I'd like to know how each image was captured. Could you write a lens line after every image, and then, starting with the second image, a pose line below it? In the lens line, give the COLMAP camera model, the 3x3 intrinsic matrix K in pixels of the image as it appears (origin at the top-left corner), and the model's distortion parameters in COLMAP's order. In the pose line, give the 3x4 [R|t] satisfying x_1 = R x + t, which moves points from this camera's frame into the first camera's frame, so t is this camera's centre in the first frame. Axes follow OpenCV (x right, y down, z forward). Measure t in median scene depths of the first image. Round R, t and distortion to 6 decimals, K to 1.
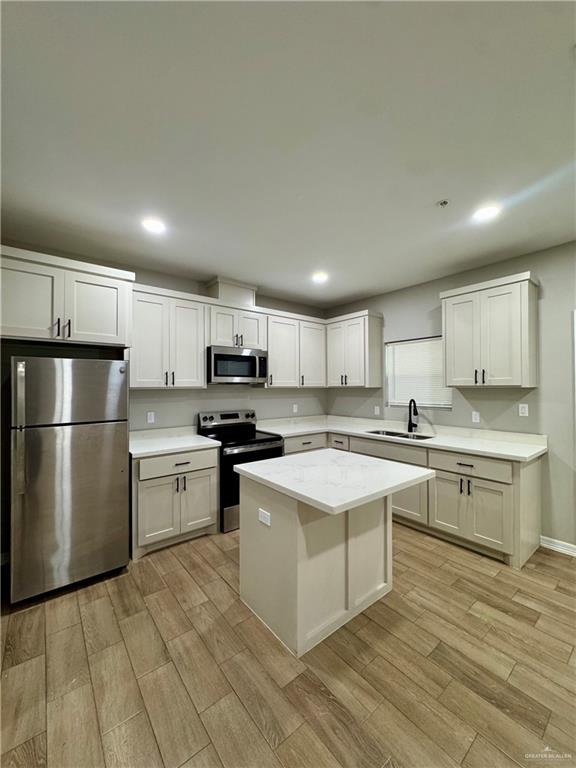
lens RADIAL K [[307.8, 0, 288.0], [0, 307.8, 384.0], [0, 0, 1]] dist [-0.002015, 0.000136]
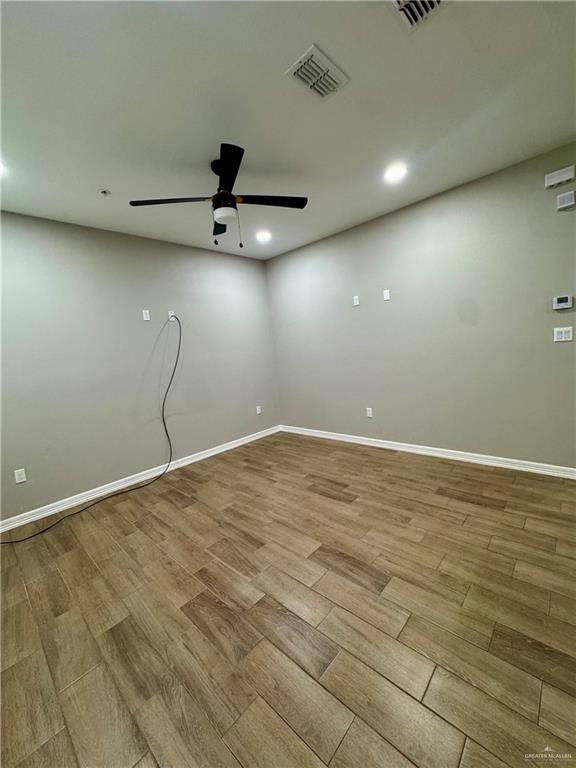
lens RADIAL K [[307.8, 0, 288.0], [0, 307.8, 384.0], [0, 0, 1]] dist [-0.002015, 0.000136]
pose [[-0.986486, 0.108298, -0.122955, 0.654908], [0.095476, 0.989795, 0.105783, 0.049340], [0.133156, 0.092614, -0.986758, 0.779606]]
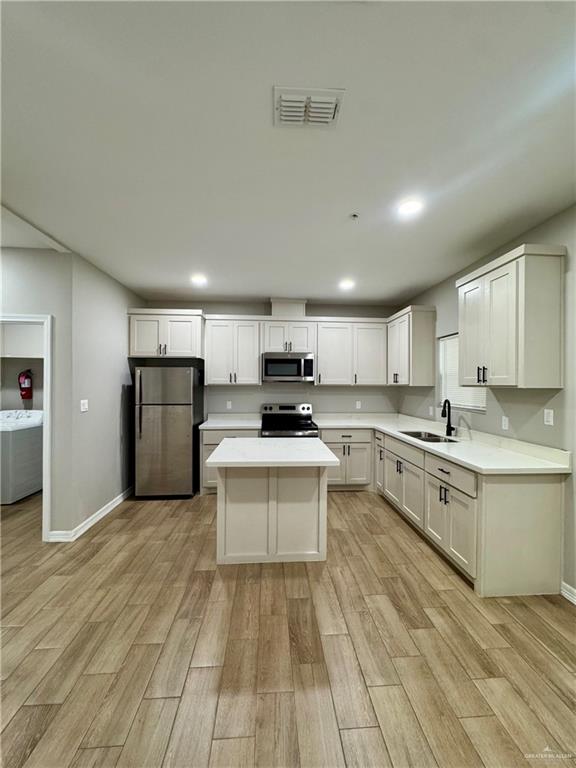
lens RADIAL K [[307.8, 0, 288.0], [0, 307.8, 384.0], [0, 0, 1]] dist [-0.002015, 0.000136]
pose [[0.819495, 0.008655, -0.573021, 0.623317], [-0.003697, 0.999945, 0.009817, -0.004182], [0.573074, -0.005926, 0.819482, -0.016135]]
